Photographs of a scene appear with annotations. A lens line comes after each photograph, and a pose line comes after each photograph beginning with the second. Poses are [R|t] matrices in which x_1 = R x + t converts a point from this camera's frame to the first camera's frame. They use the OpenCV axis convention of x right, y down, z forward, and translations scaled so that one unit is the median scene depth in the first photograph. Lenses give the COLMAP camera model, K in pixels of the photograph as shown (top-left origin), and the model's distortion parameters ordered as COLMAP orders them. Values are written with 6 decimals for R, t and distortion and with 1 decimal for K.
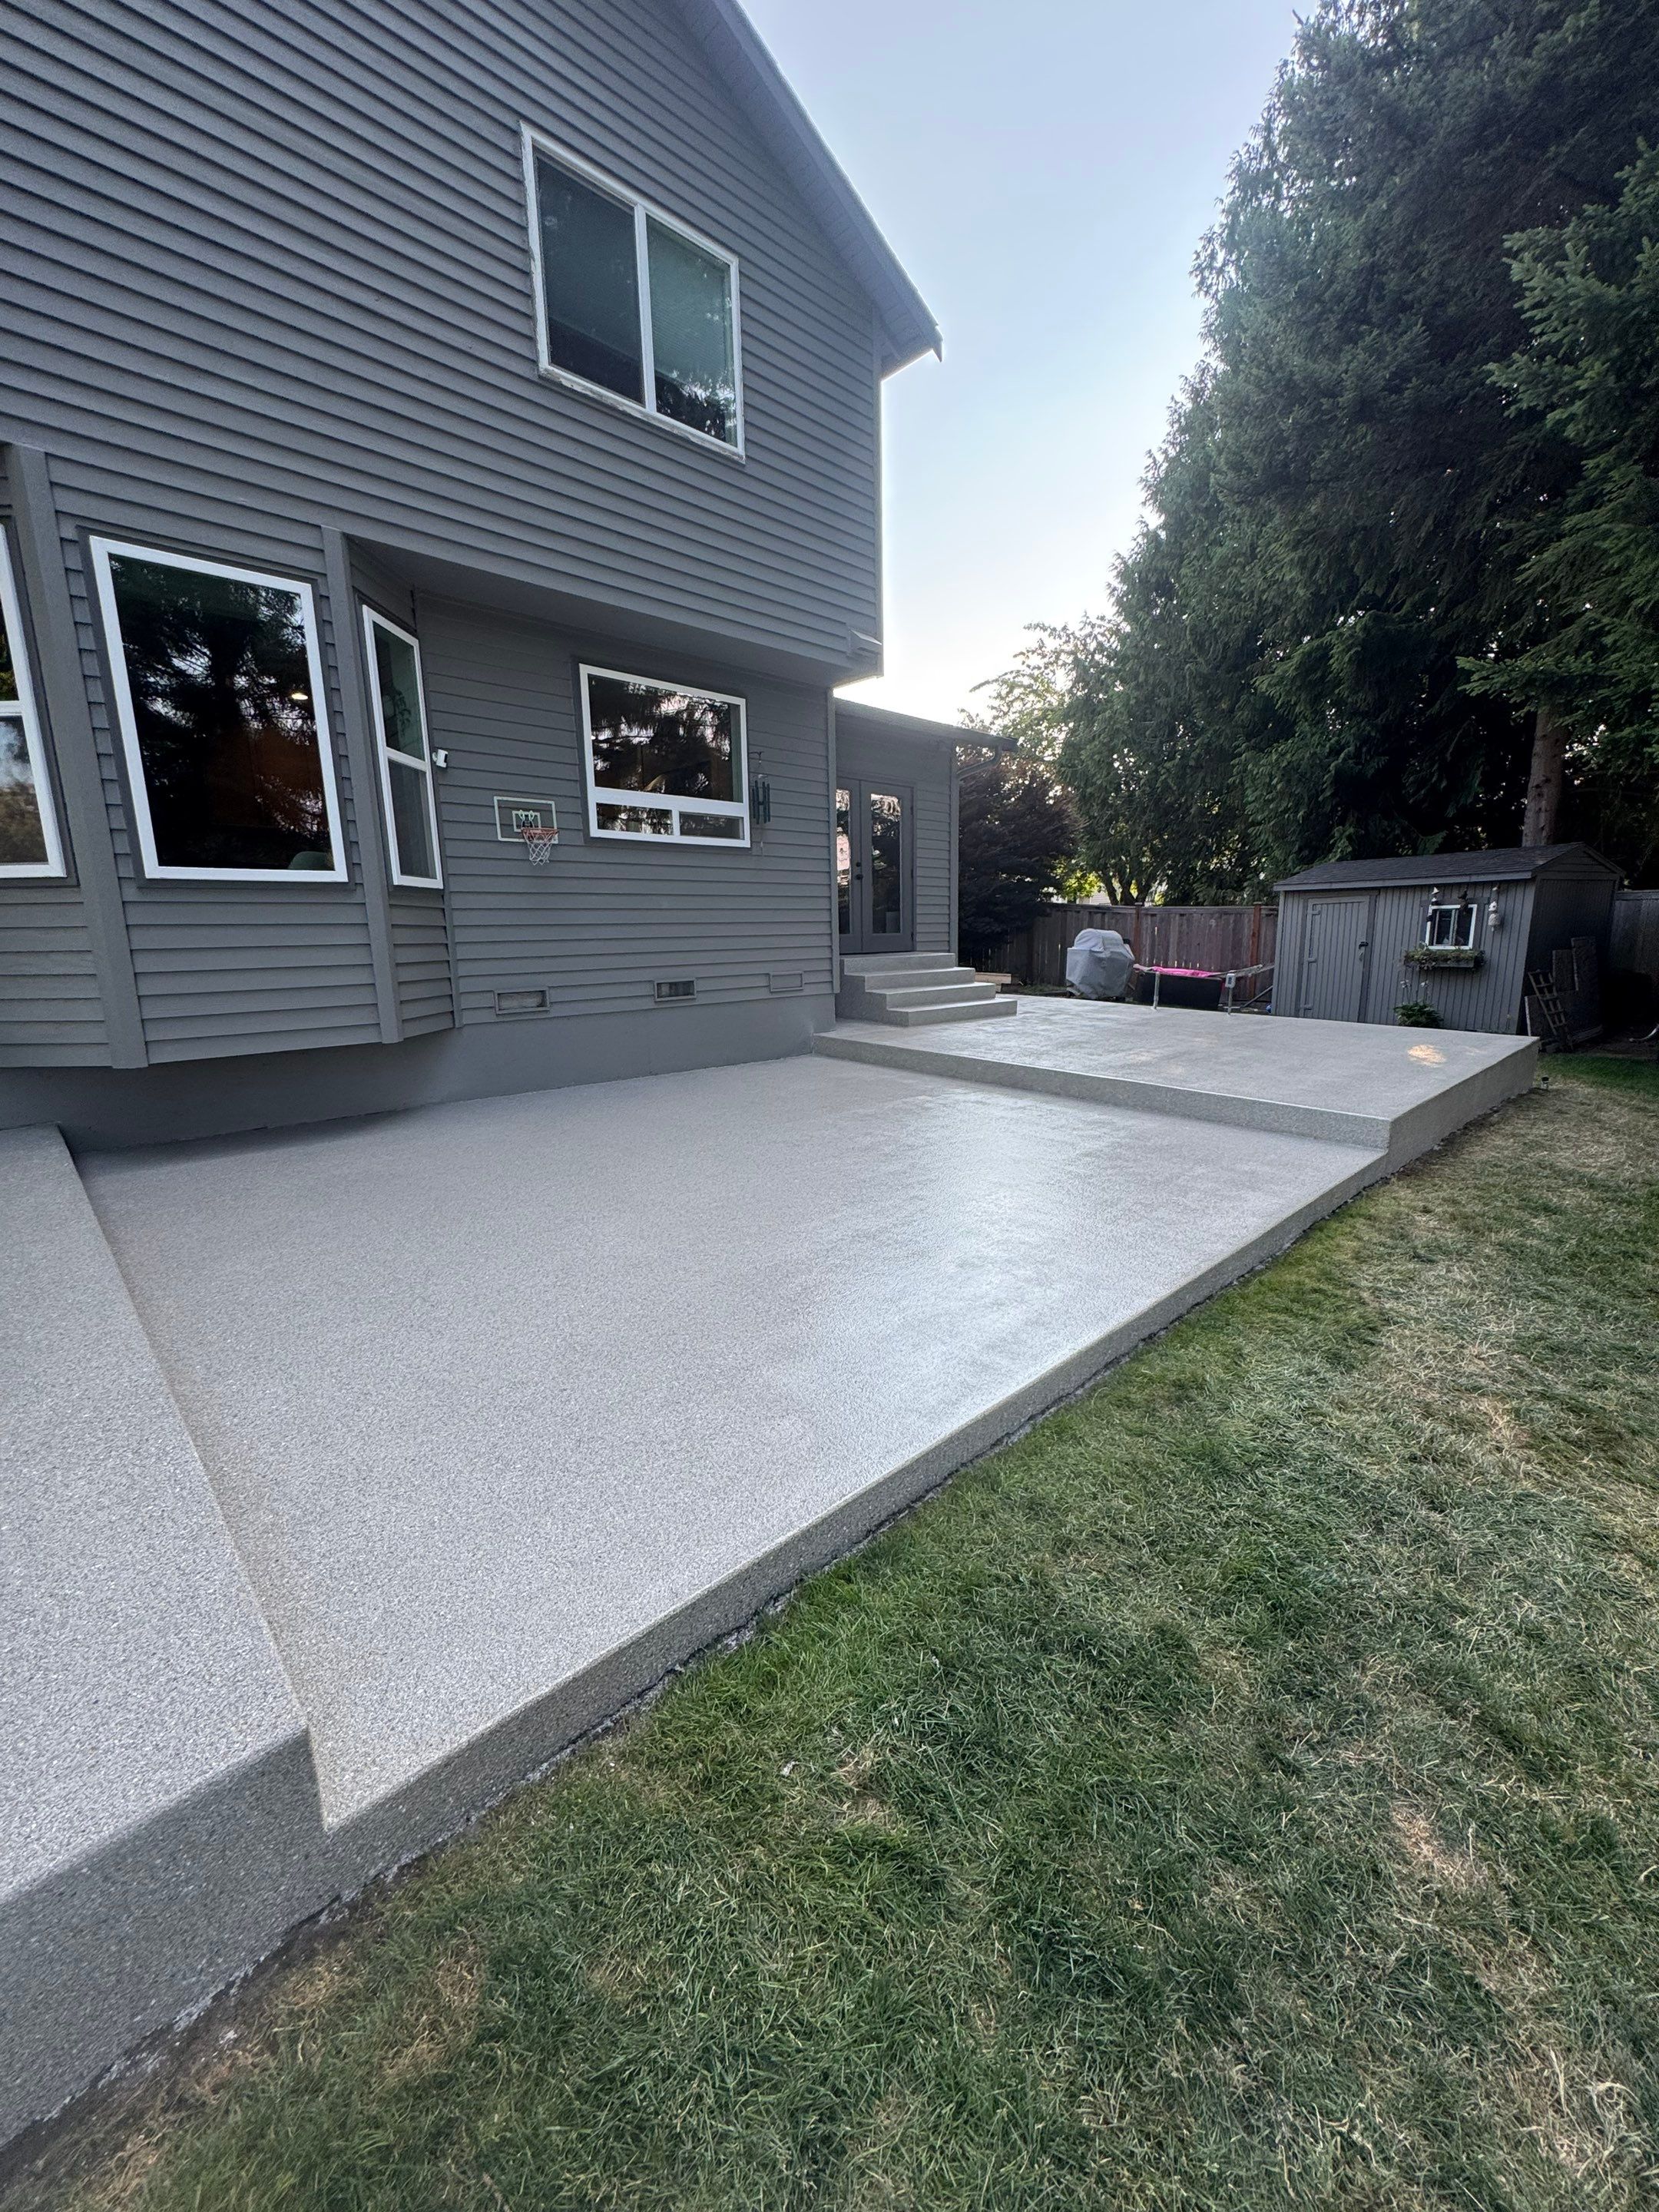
lens RADIAL K [[886.0, 0, 822.6], [0, 886.0, 1102.8], [0, 0, 1]] dist [-0.001214, -0.000232]
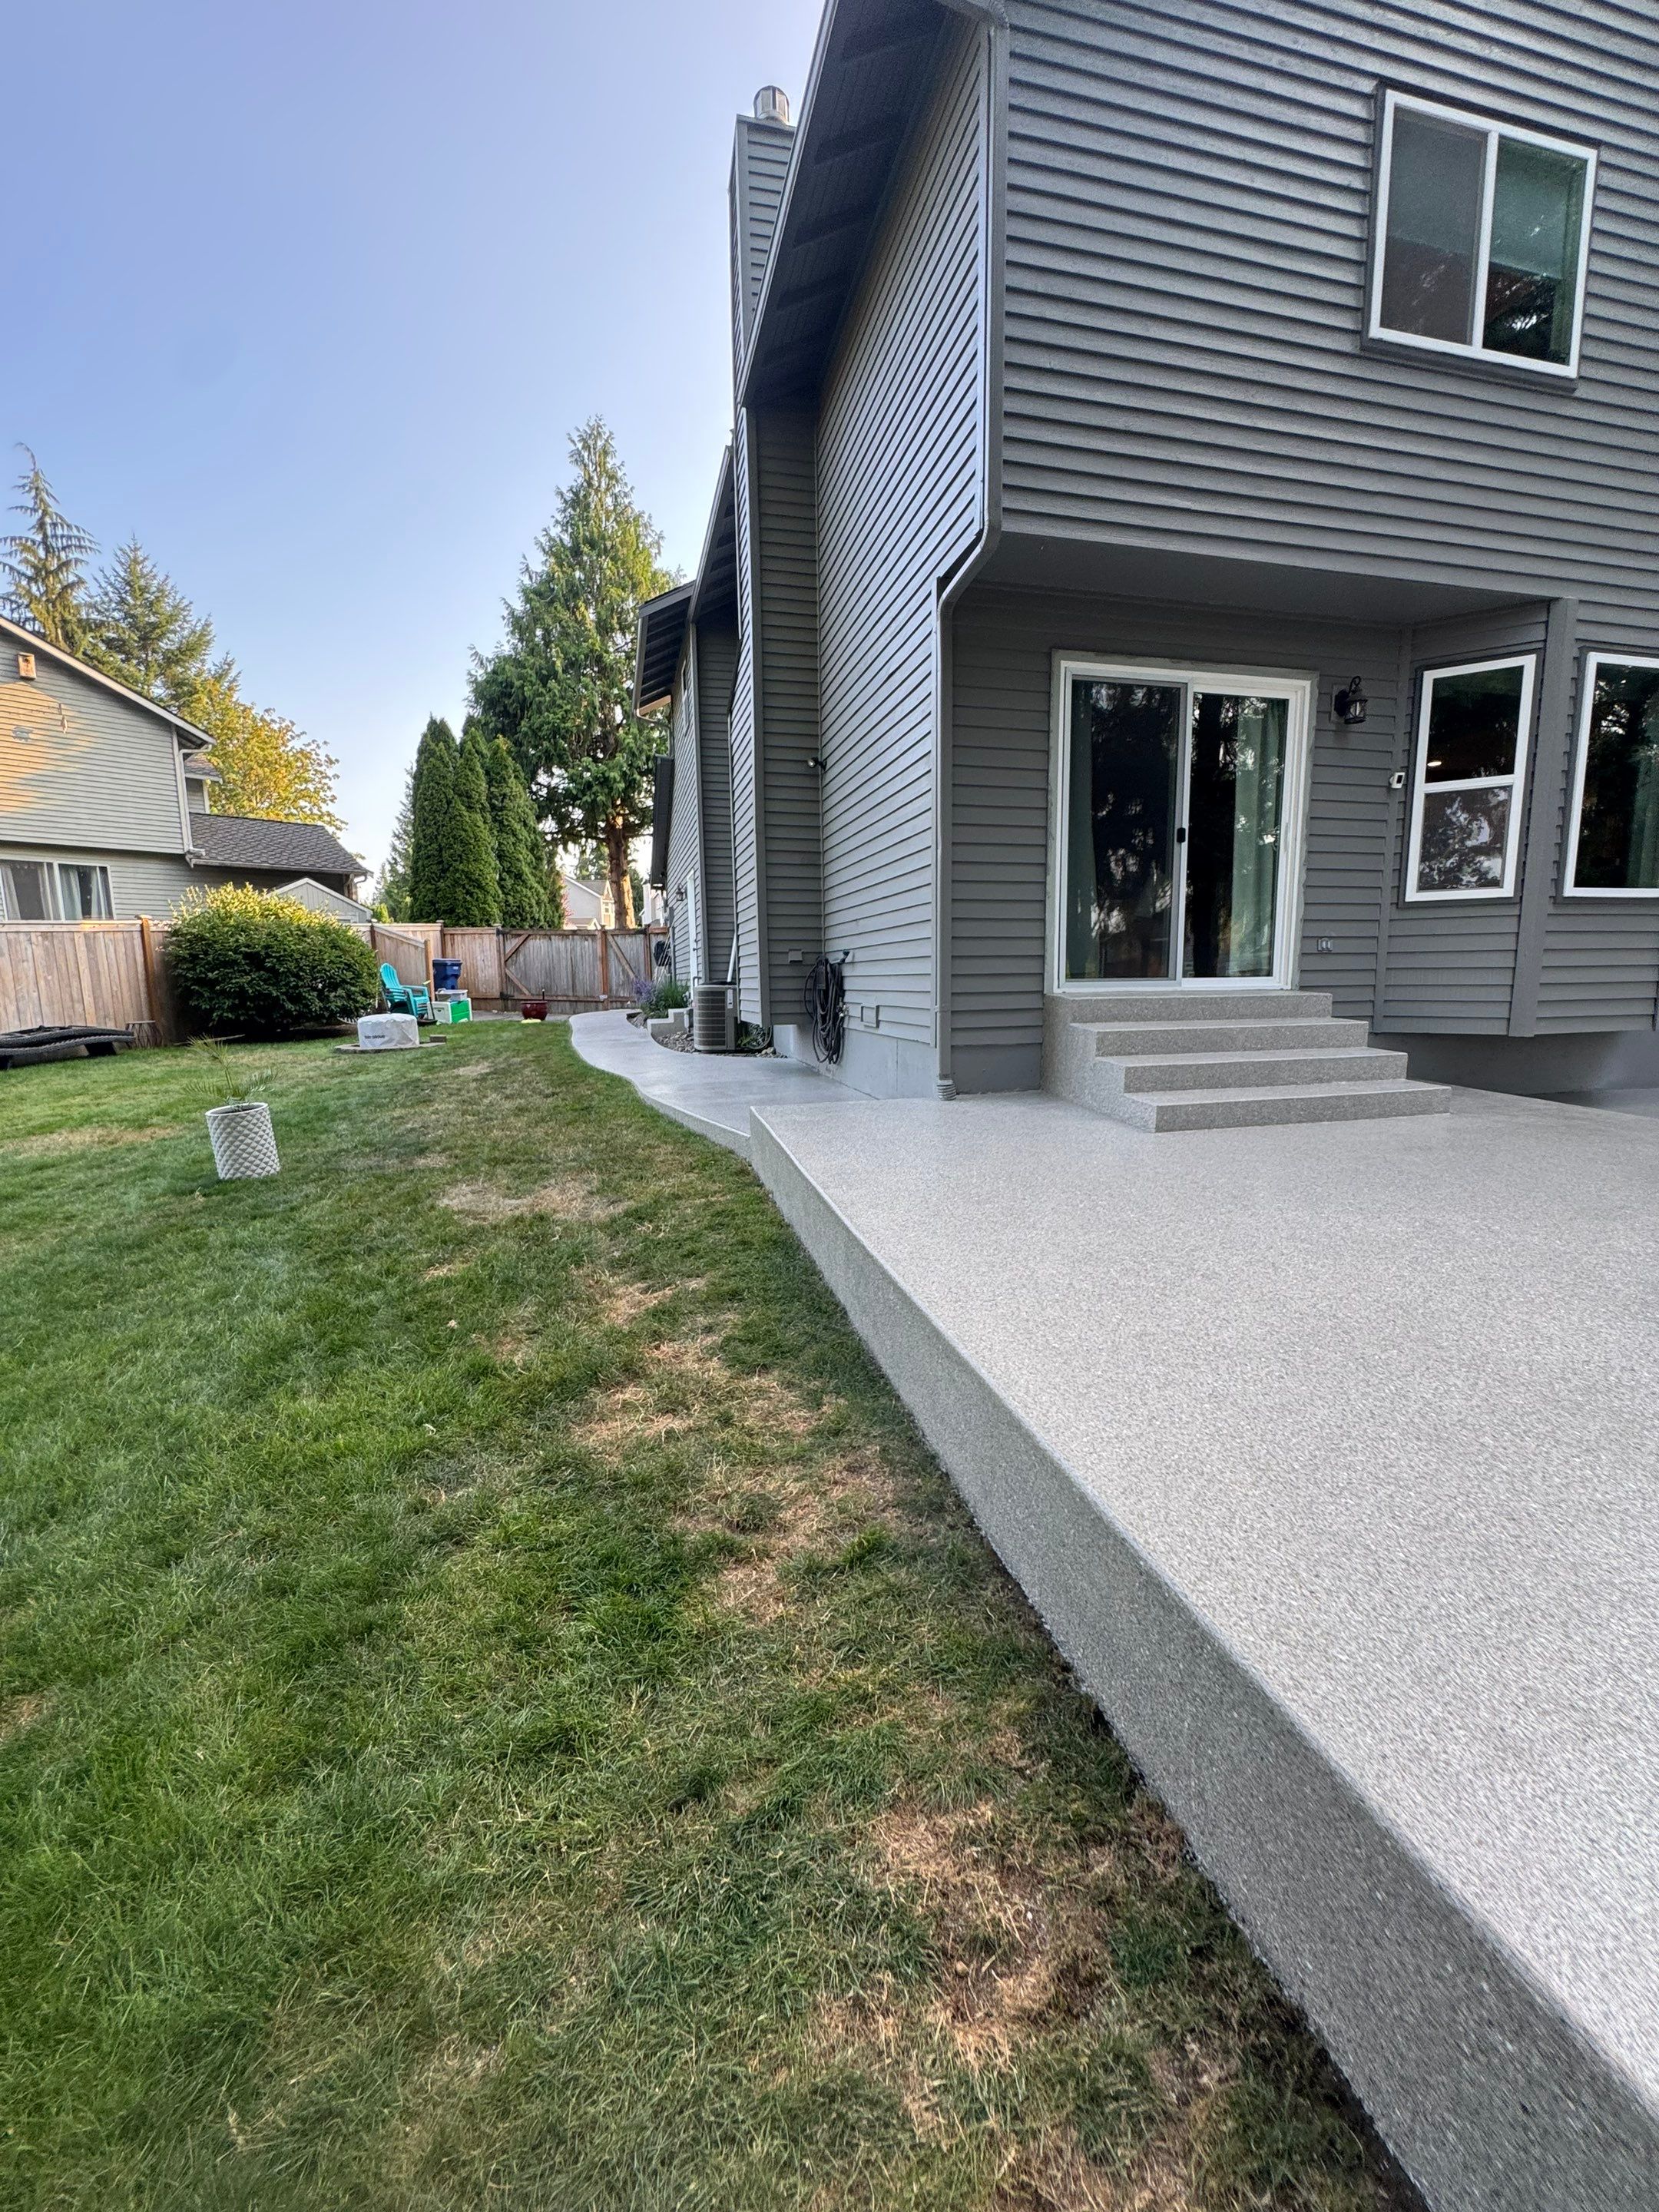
lens RADIAL K [[886.0, 0, 831.6], [0, 886.0, 1103.5], [0, 0, 1]] dist [-0.001214, -0.000232]
pose [[0.873258, 0.080515, -0.480559, -0.980742], [-0.098305, 0.995085, -0.011916, 0.170982], [0.477238, 0.057647, 0.876881, -0.642802]]
